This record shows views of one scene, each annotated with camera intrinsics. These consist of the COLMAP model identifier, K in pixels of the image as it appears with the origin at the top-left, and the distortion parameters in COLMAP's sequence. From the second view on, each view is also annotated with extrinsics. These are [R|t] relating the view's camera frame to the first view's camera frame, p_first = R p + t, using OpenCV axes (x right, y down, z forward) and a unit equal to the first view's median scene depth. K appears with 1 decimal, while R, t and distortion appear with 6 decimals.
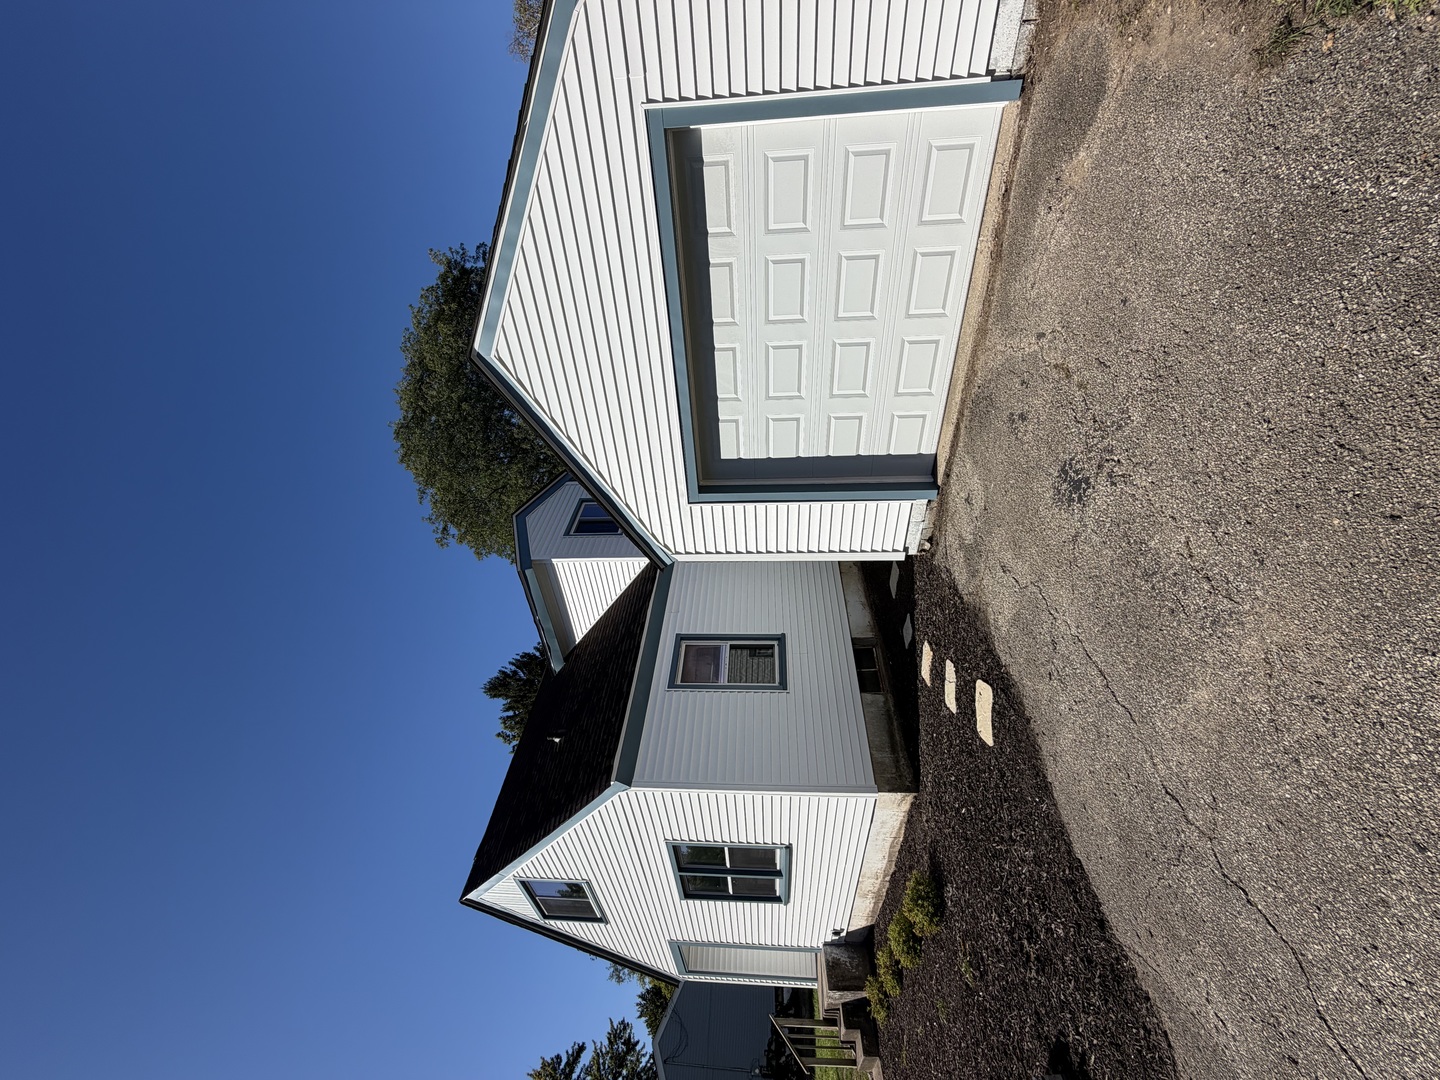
lens RADIAL K [[572.5, 0, 715.6], [0, 572.5, 537.9], [0, 0, 1]] dist [-0.000877, -0.000441]
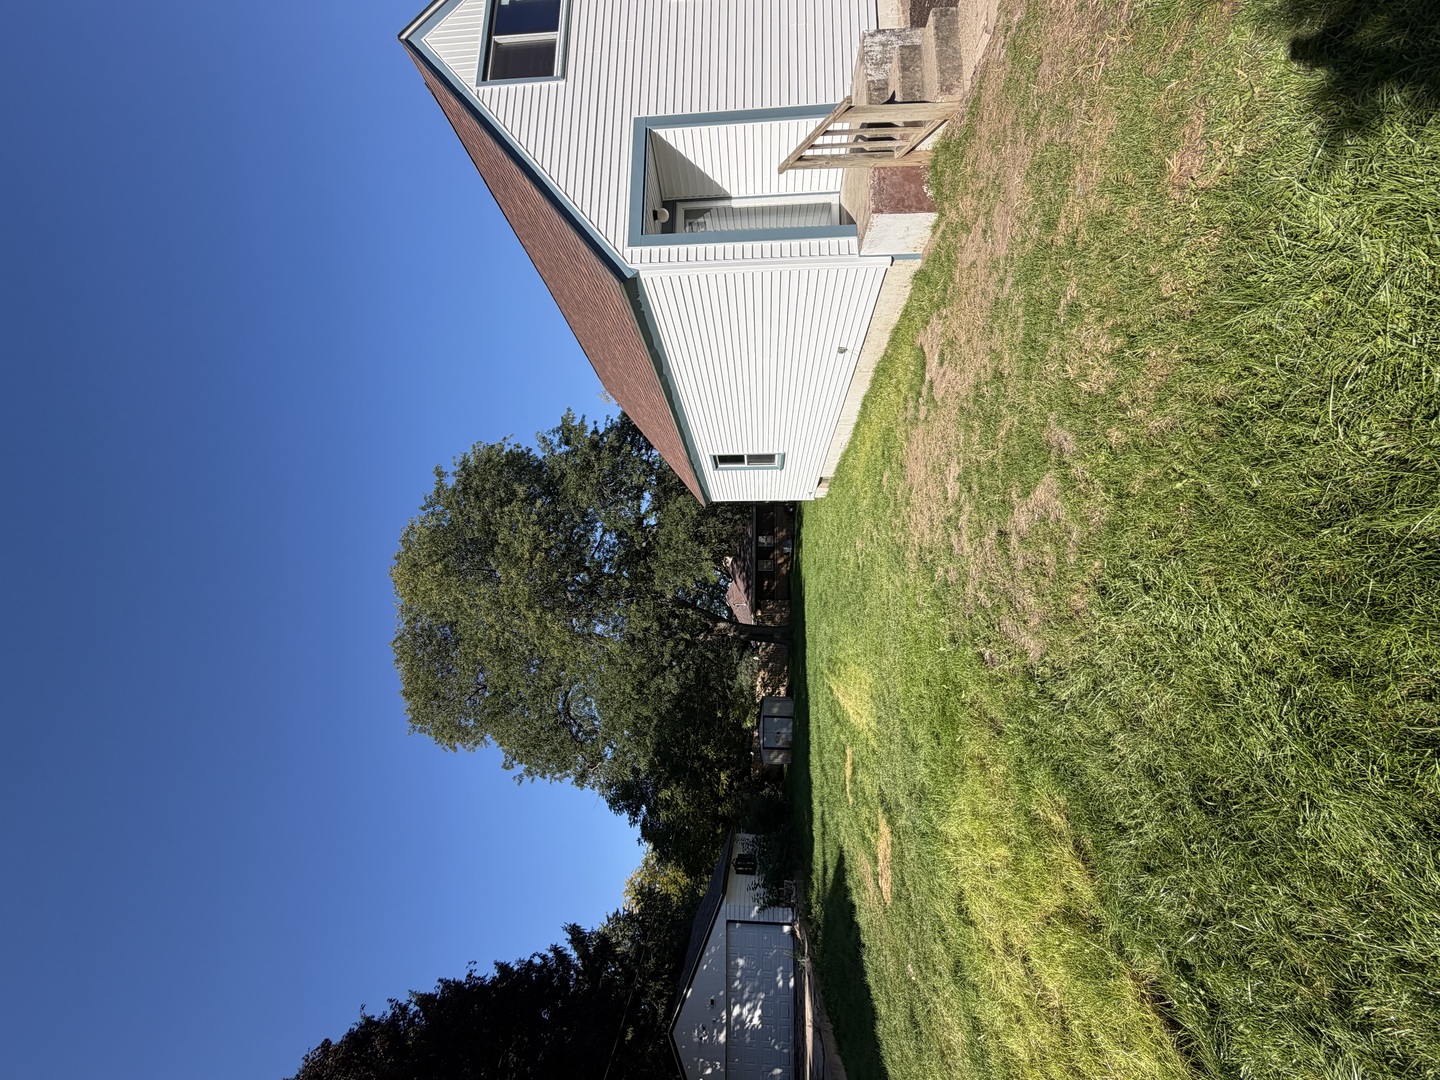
lens RADIAL K [[572.5, 0, 715.6], [0, 572.5, 537.9], [0, 0, 1]] dist [-0.000877, -0.000441]
pose [[0.996948, 0.071446, -0.031477, 0.088511], [-0.070510, 0.650854, -0.755921, 1.805941], [-0.033520, 0.755833, 0.653905, 1.061191]]
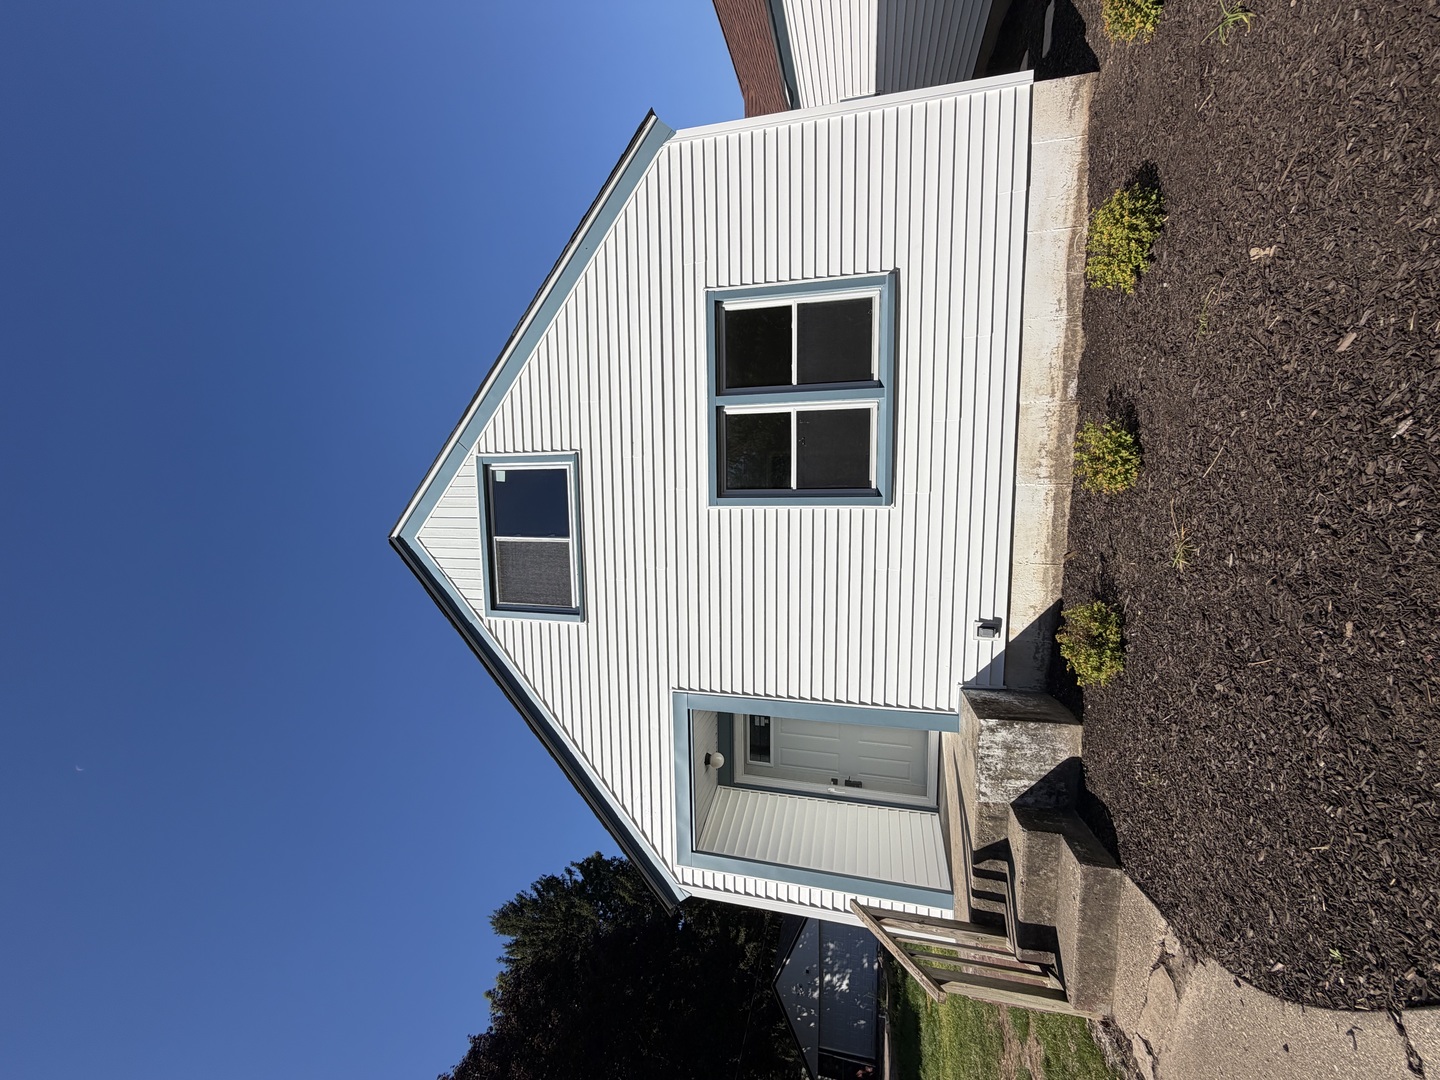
lens RADIAL K [[572.5, 0, 715.6], [0, 572.5, 537.9], [0, 0, 1]] dist [-0.000877, -0.000441]
pose [[0.981075, 0.068797, -0.180992, 0.058257], [-0.152071, 0.852393, -0.500300, 0.972875], [0.119857, 0.518356, 0.846724, 0.502141]]
